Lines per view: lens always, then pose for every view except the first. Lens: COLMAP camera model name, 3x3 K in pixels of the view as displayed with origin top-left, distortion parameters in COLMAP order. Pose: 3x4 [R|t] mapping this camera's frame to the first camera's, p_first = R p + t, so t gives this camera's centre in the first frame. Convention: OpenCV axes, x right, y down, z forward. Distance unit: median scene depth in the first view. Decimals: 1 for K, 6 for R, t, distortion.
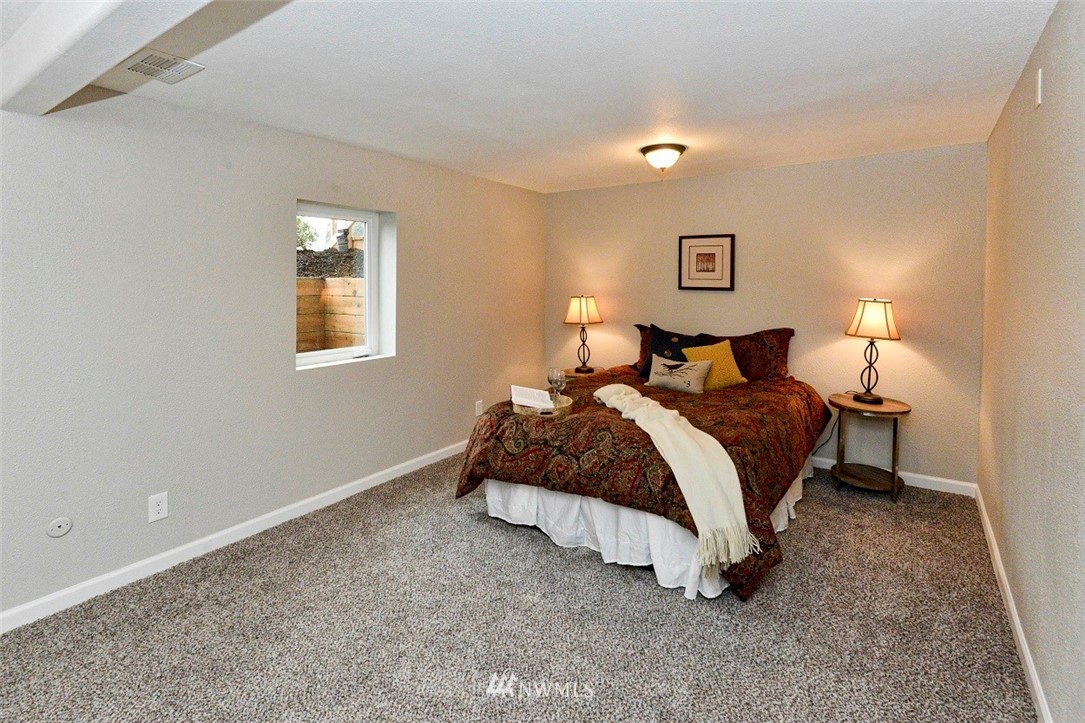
lens RADIAL K [[523.0, 0, 540.1], [0, 523.0, 315.3], [0, 0, 1]] dist [-0.001672, -0.002003]
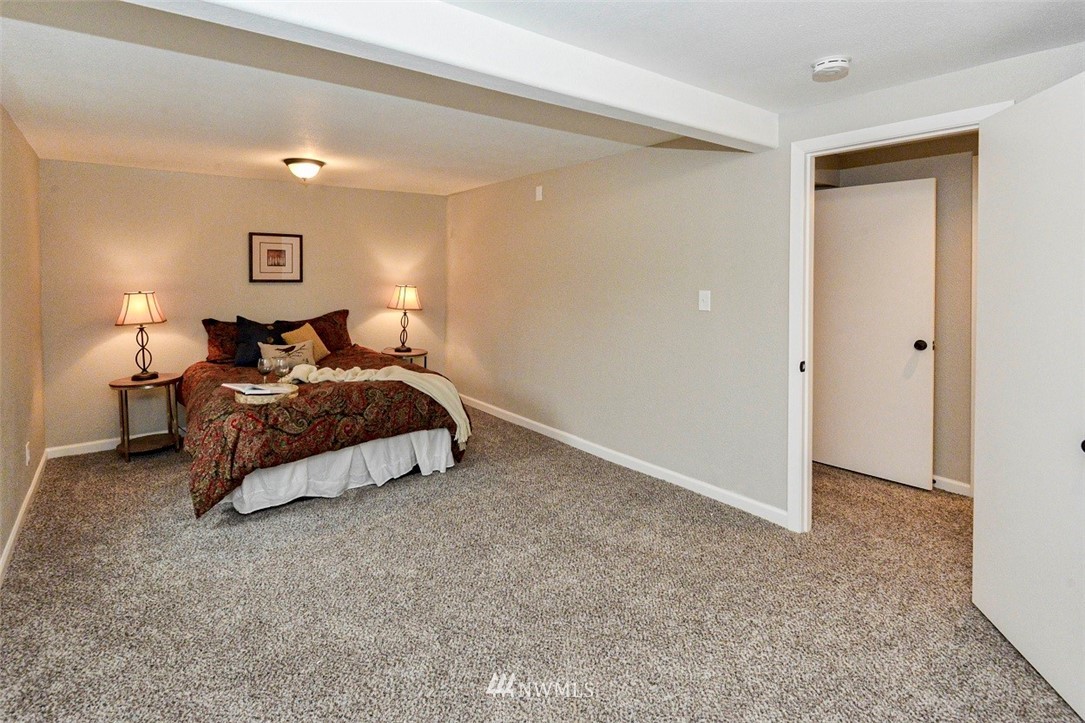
lens RADIAL K [[523.0, 0, 540.1], [0, 523.0, 315.3], [0, 0, 1]] dist [-0.001672, -0.002003]
pose [[0.307909, -0.081306, 0.947935, -0.707610], [0.063265, 0.995886, 0.064869, -0.016667], [-0.949310, 0.039997, 0.311786, 0.127600]]
